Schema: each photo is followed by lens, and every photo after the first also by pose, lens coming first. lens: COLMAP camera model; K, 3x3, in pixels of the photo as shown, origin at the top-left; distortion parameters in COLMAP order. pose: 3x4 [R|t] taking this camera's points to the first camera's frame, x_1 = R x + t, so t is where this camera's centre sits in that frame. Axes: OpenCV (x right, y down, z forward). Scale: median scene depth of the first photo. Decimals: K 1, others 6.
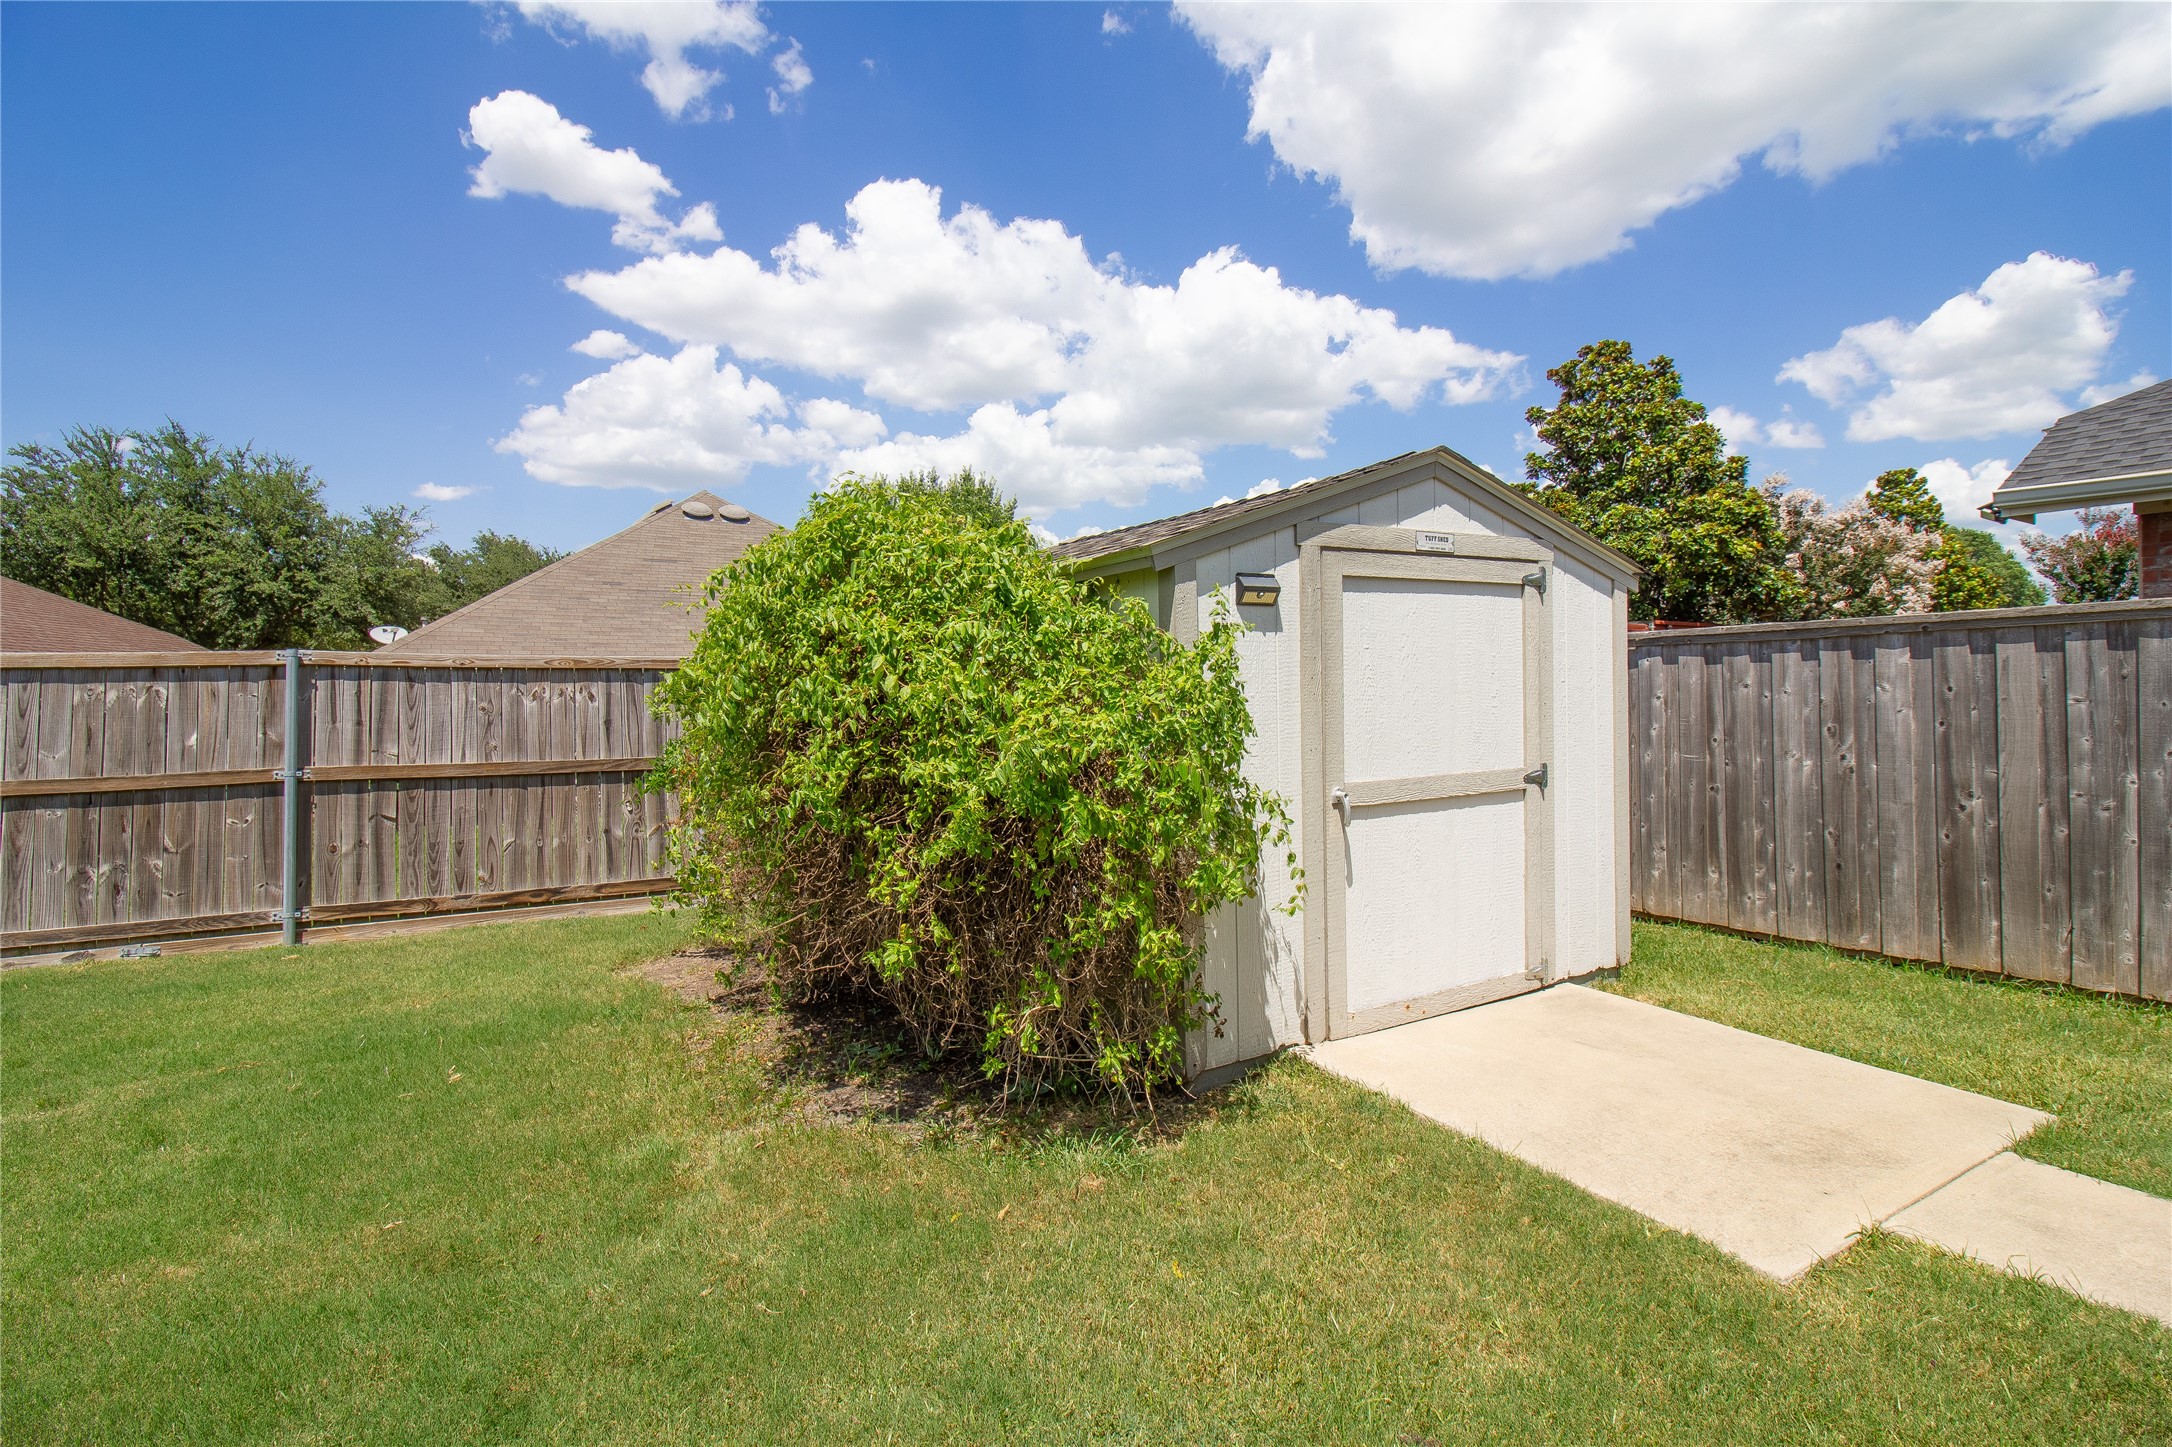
lens RADIAL K [[1009.2, 0, 1100.4], [0, 1009.2, 686.6], [0, 0, 1]] dist [0.003347, -0.015405]
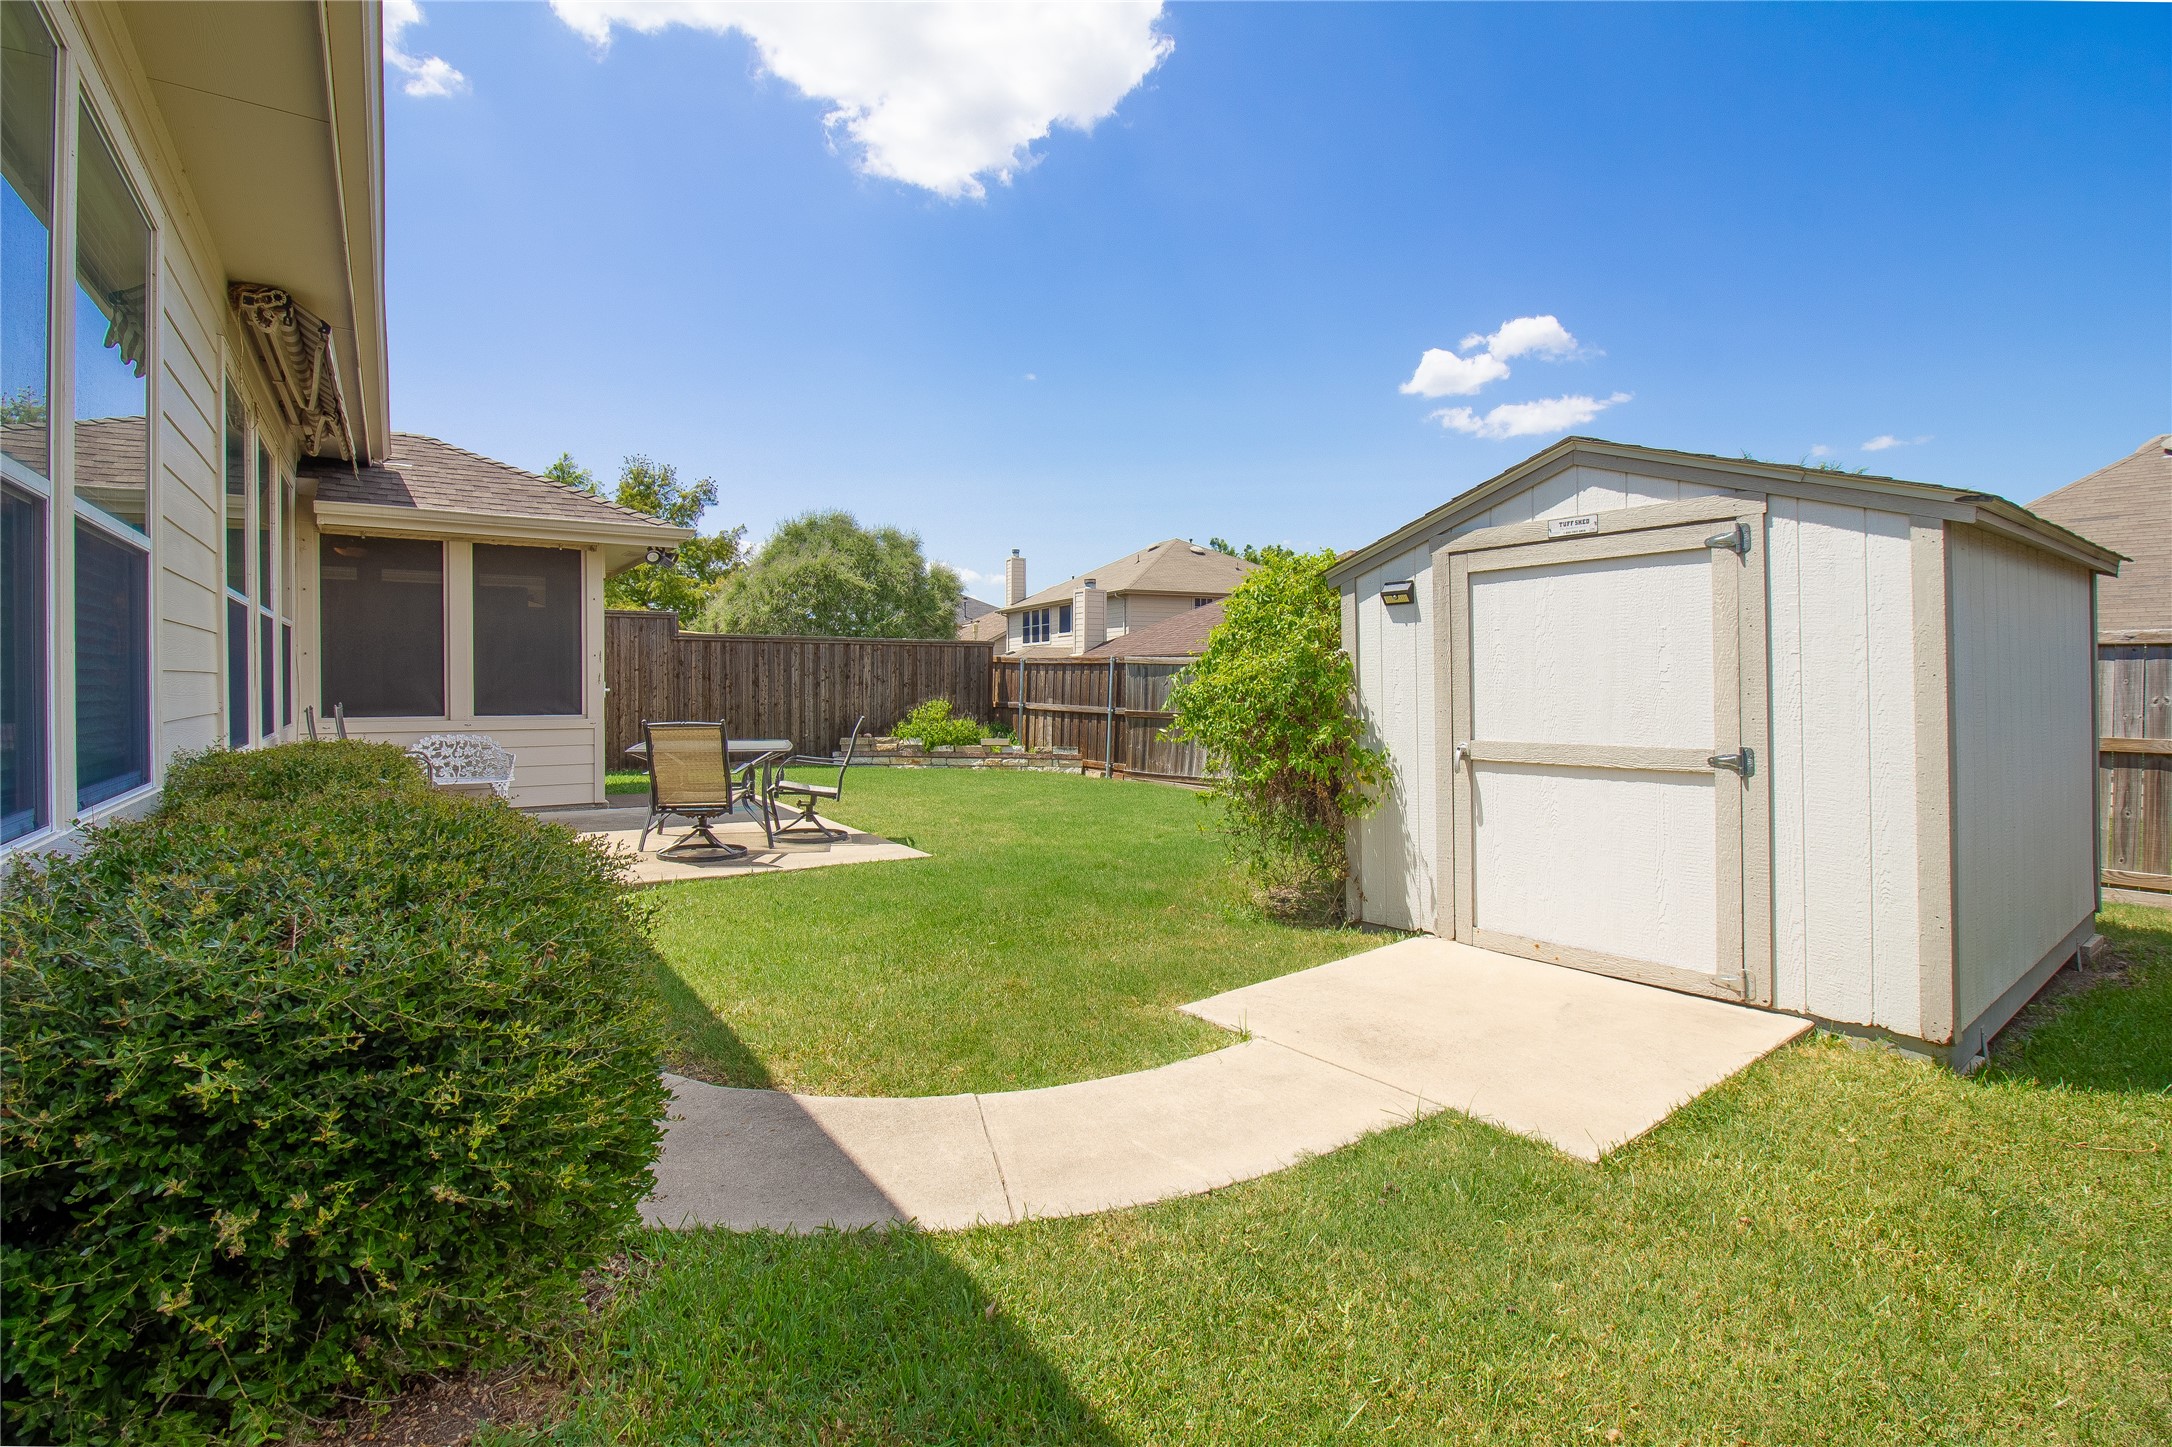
lens RADIAL K [[1000.3, 0, 1099.3], [0, 1000.3, 686.9], [0, 0, 1]] dist [0.001759, -0.014847]
pose [[0.147559, 0.013913, -0.988955, 1.341293], [0.000342, 0.999900, 0.014118, 0.012253], [0.989053, -0.002422, 0.147540, 0.354613]]
